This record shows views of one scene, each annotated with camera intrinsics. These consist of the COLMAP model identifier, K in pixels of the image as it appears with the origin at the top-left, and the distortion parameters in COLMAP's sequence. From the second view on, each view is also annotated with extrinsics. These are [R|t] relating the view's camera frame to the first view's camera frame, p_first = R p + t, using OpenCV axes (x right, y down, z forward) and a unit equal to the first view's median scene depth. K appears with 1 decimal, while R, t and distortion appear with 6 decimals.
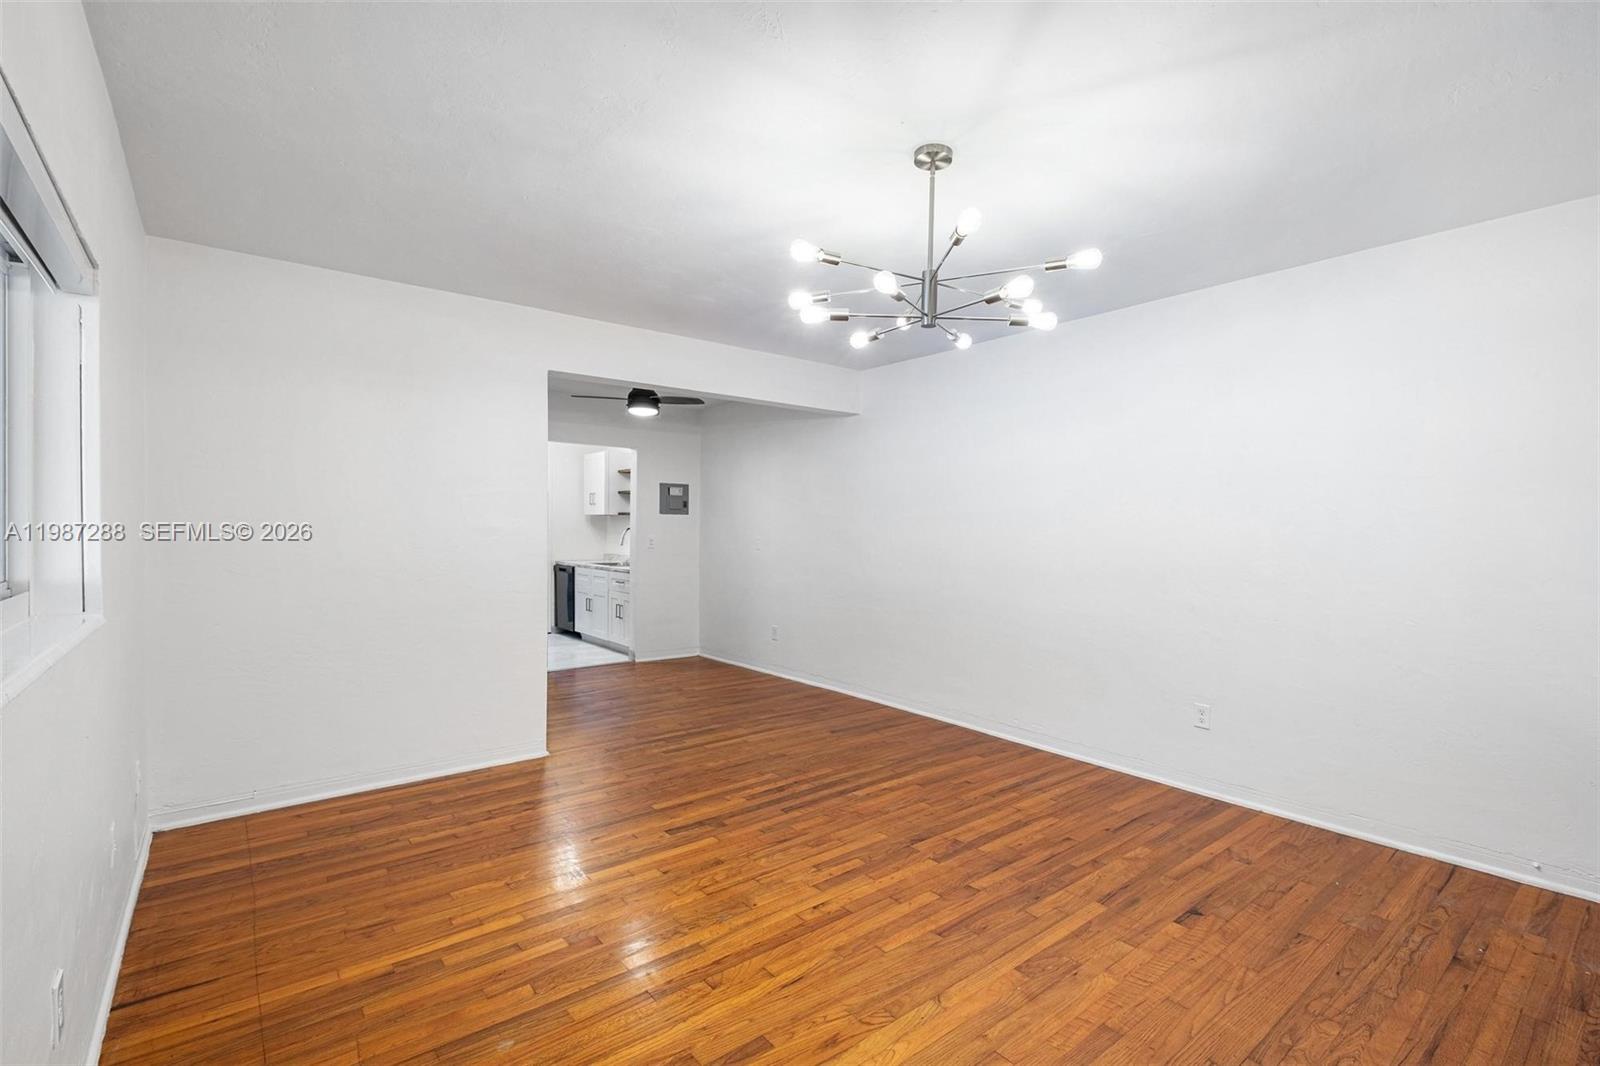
lens RADIAL K [[700.2, 0, 851.7], [0, 700.2, 533.6], [0, 0, 1]] dist [0.000735, -0.000285]
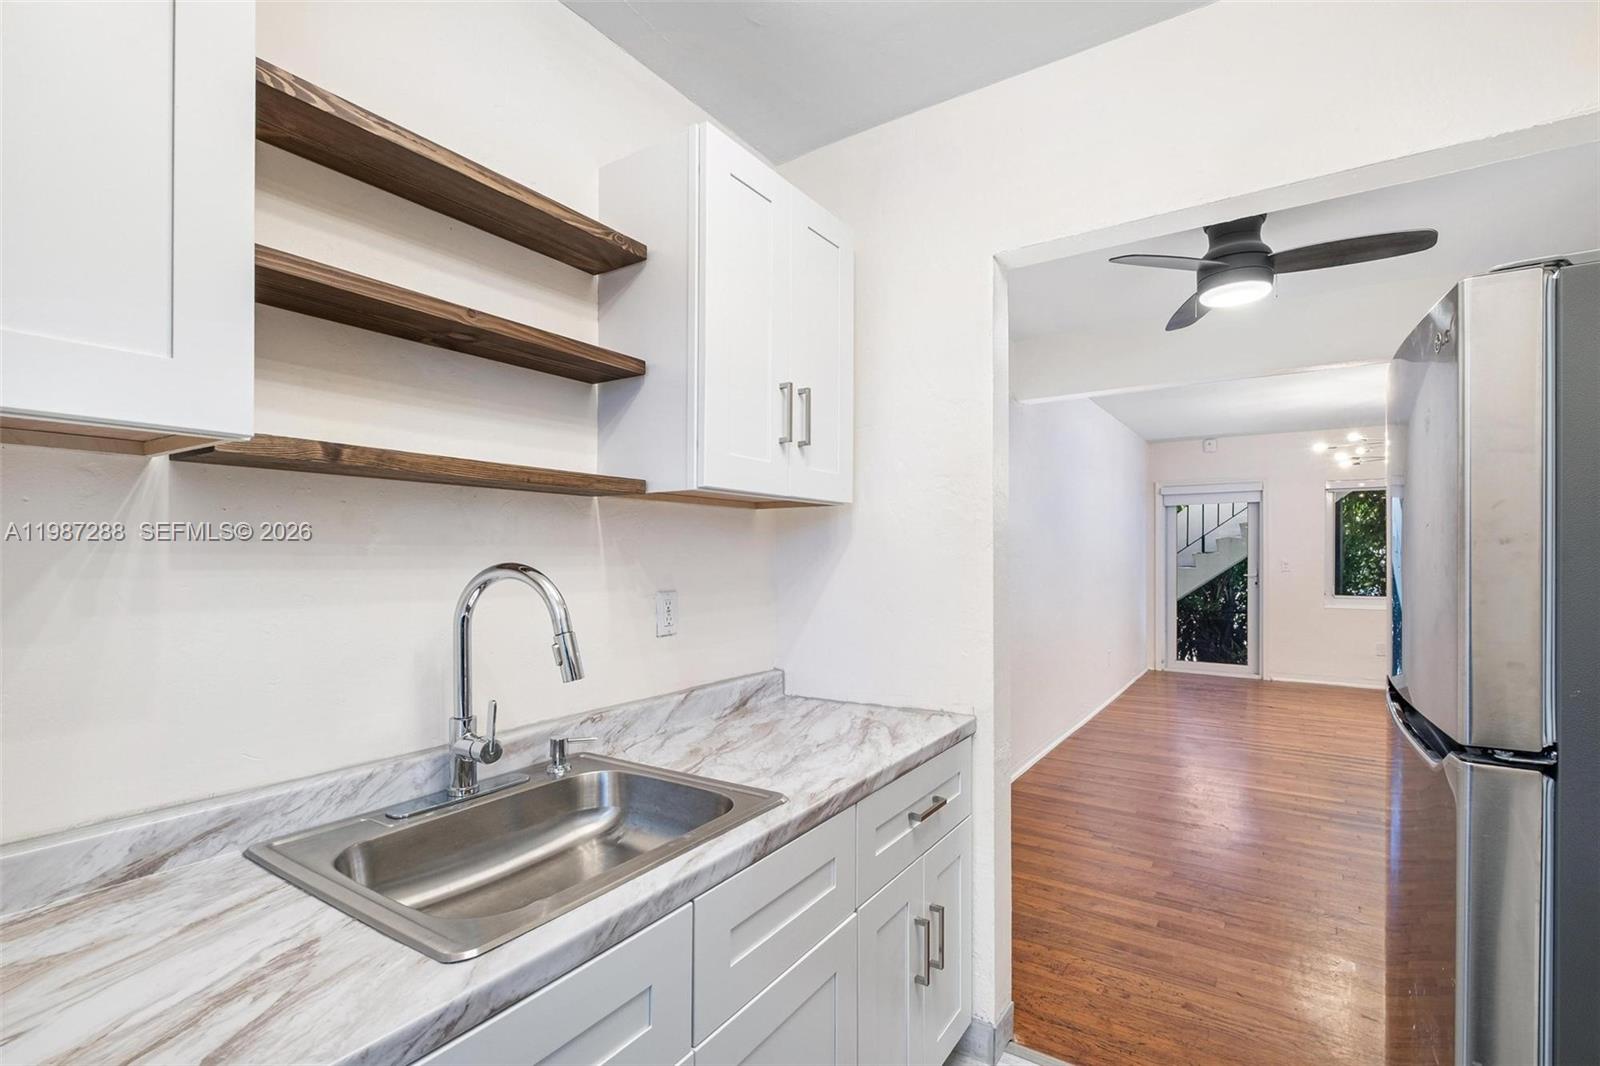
lens RADIAL K [[762.8, 0, 779.2], [0, 762.8, 554.3], [0, 0, 1]] dist [0.003388, 0.000119]
pose [[-0.253177, -0.013621, 0.967324, -1.274881], [0.004504, 0.999873, 0.015258, -0.033362], [-0.967410, 0.008220, -0.253083, 2.565730]]
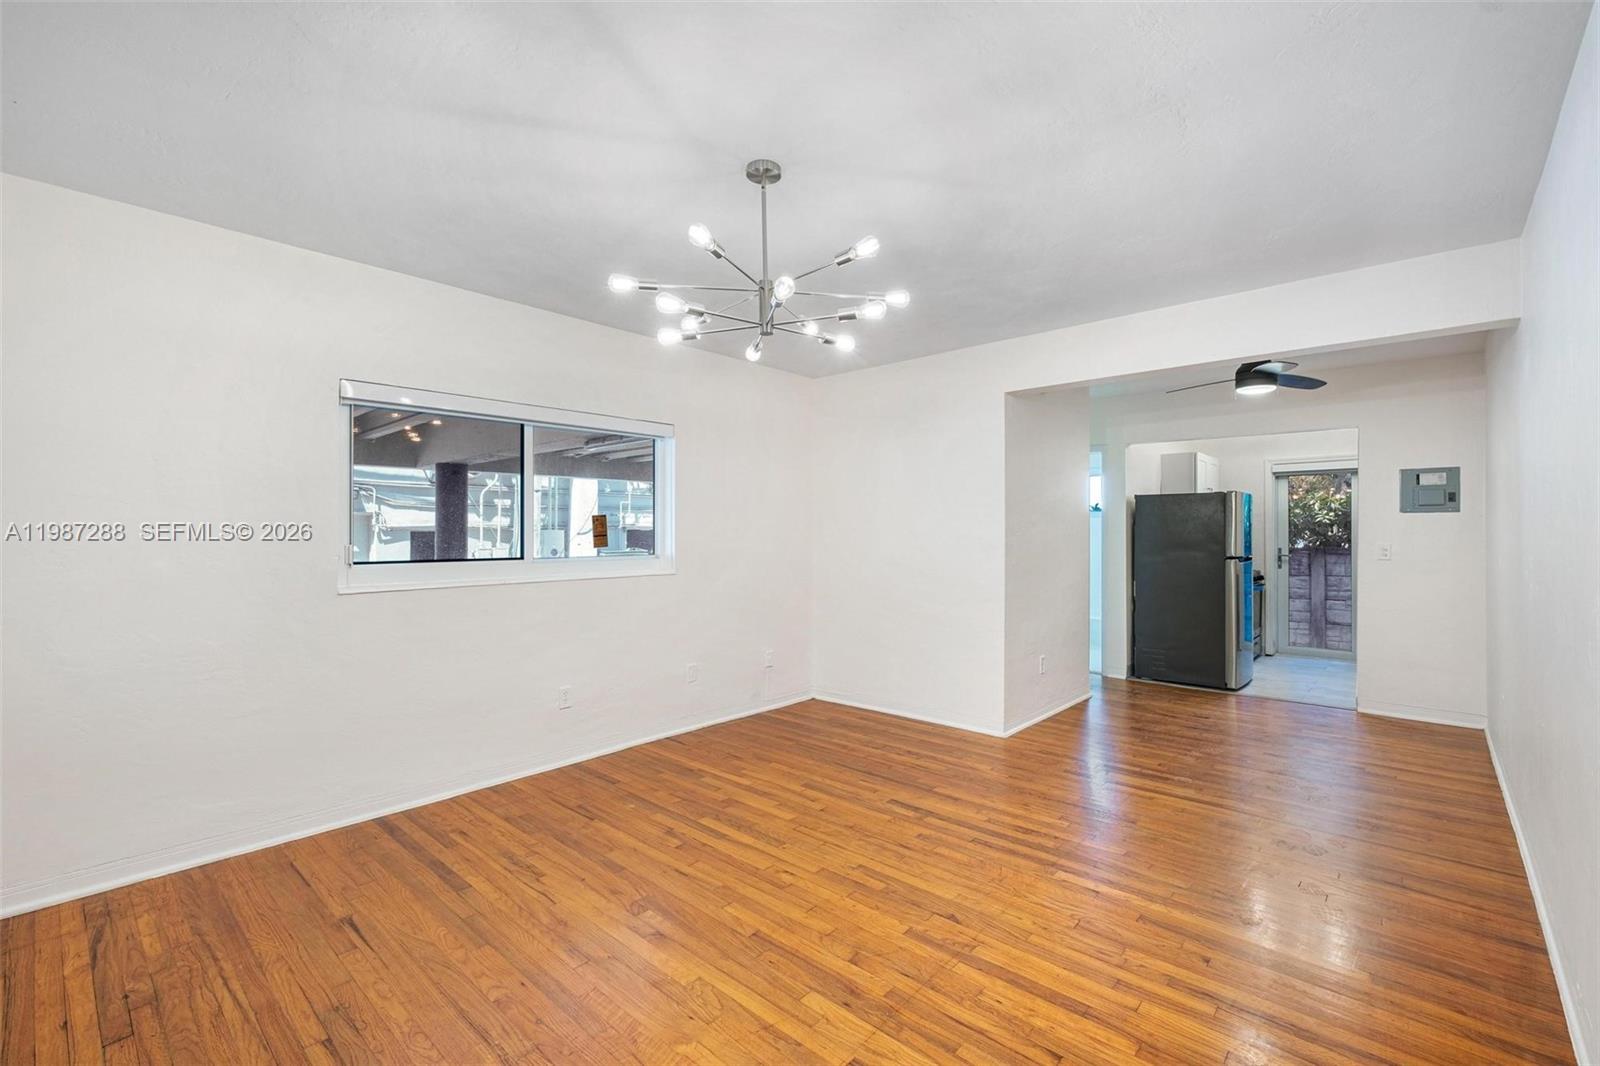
lens RADIAL K [[718.9, 0, 794.7], [0, 718.9, 528.0], [0, 0, 1]] dist [-0.000913, -0.000634]
pose [[0.126391, -0.011568, -0.991913, 0.837802], [-0.006863, 0.999898, -0.012535, 0.001563], [0.991957, 0.008392, 0.126298, 0.666297]]
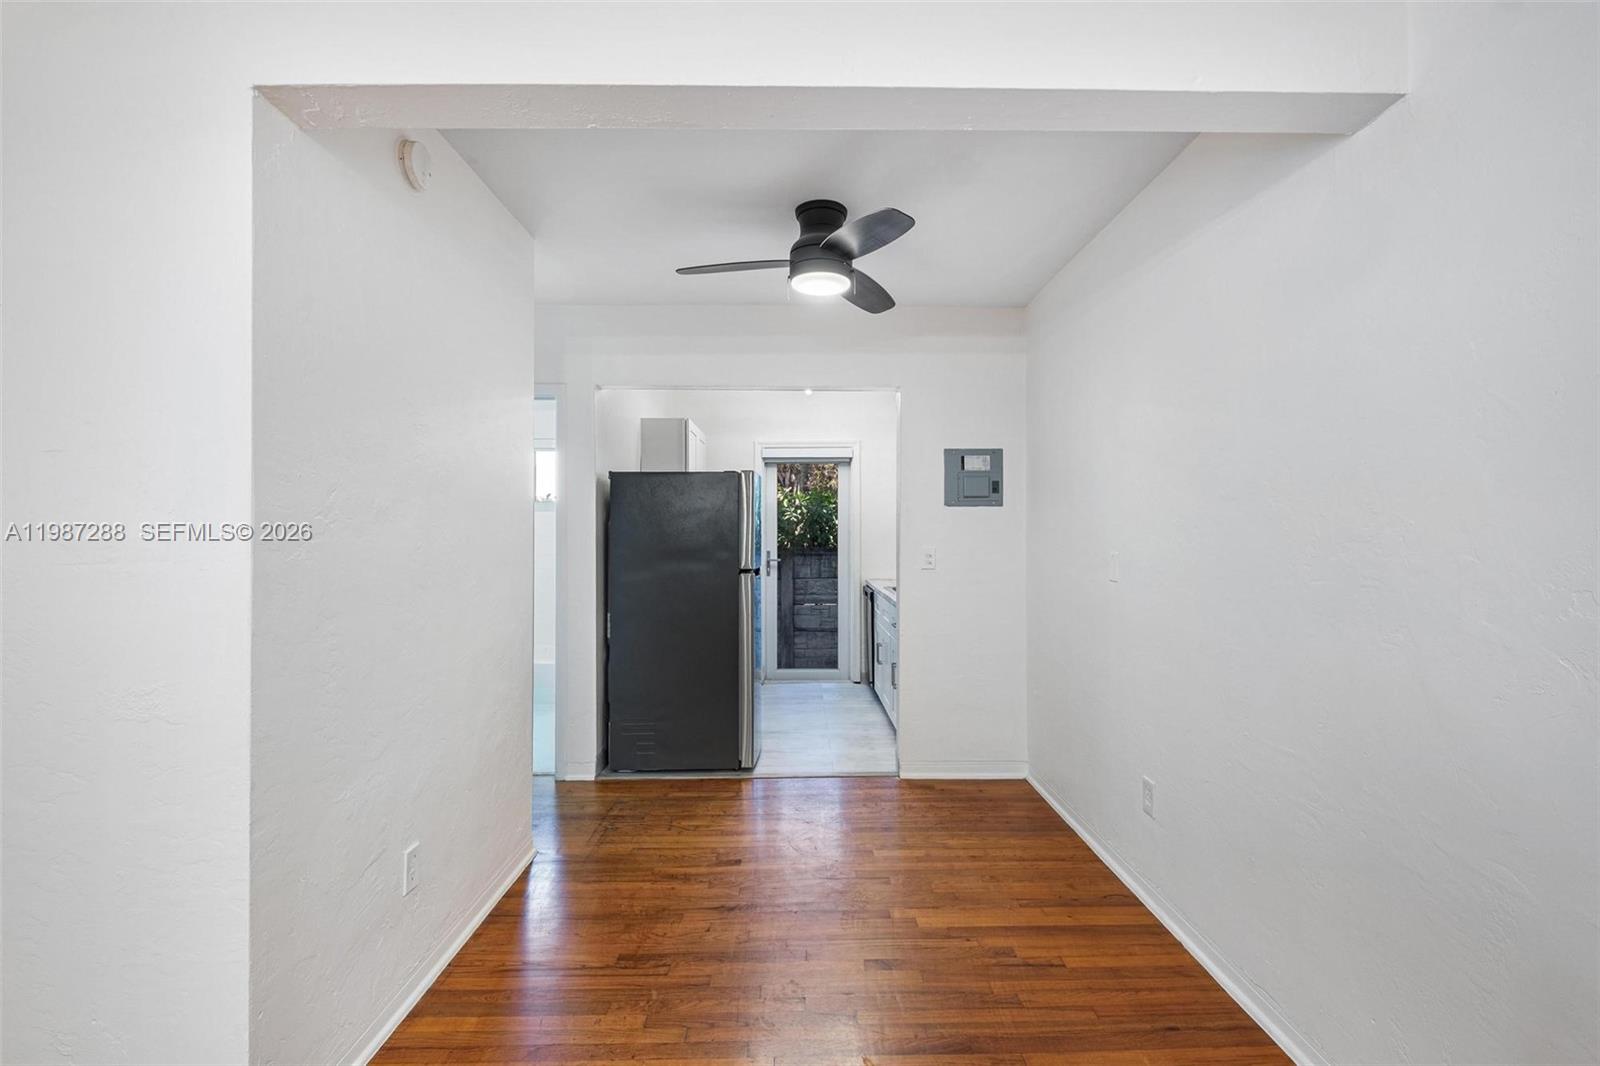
lens RADIAL K [[730.2, 0, 833.6], [0, 730.2, 532.2], [0, 0, 1]] dist [-0.000829, -0.000200]
pose [[0.782341, -0.005187, -0.622829, 0.018652], [0.001160, 0.999976, -0.006871, -0.009907], [0.622850, 0.004654, 0.782328, 1.141433]]
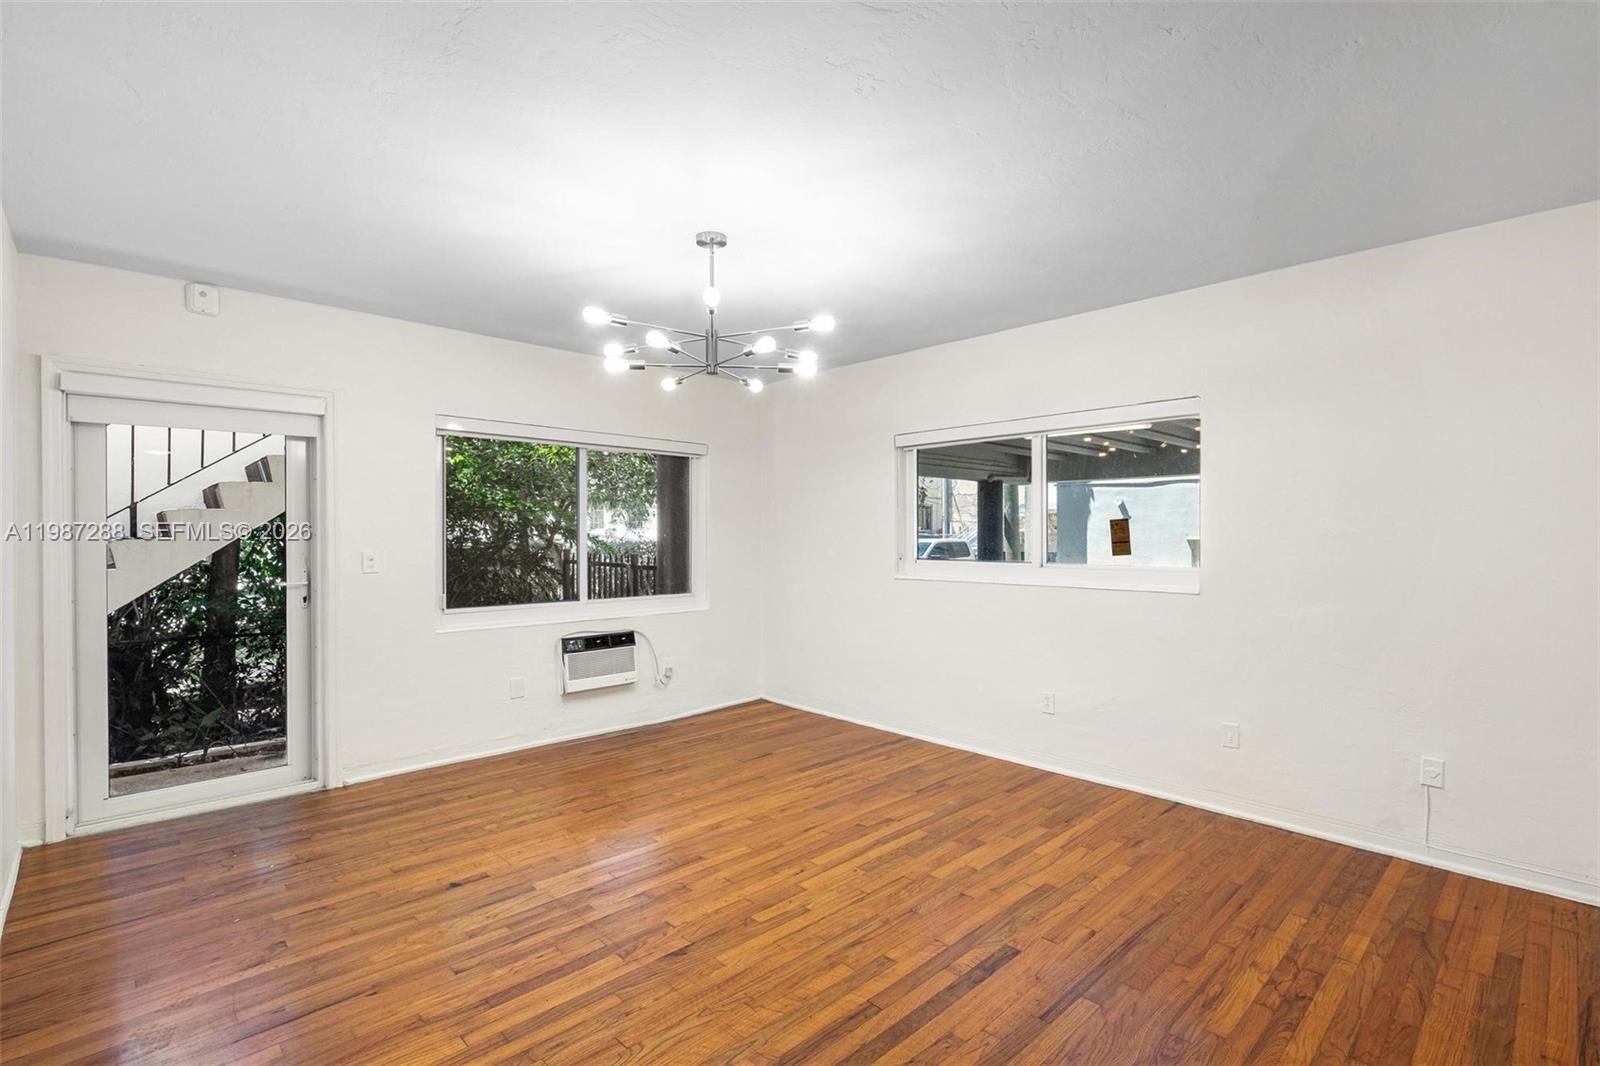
lens RADIAL K [[721.3, 0, 847.9], [0, 721.3, 537.0], [0, 0, 1]] dist [0.015383, -0.011861]
pose [[-0.996437, -0.006890, -0.084063, -0.018927], [-0.007923, 0.999897, 0.011958, -0.017199], [0.083972, 0.012581, -0.996389, 1.671013]]
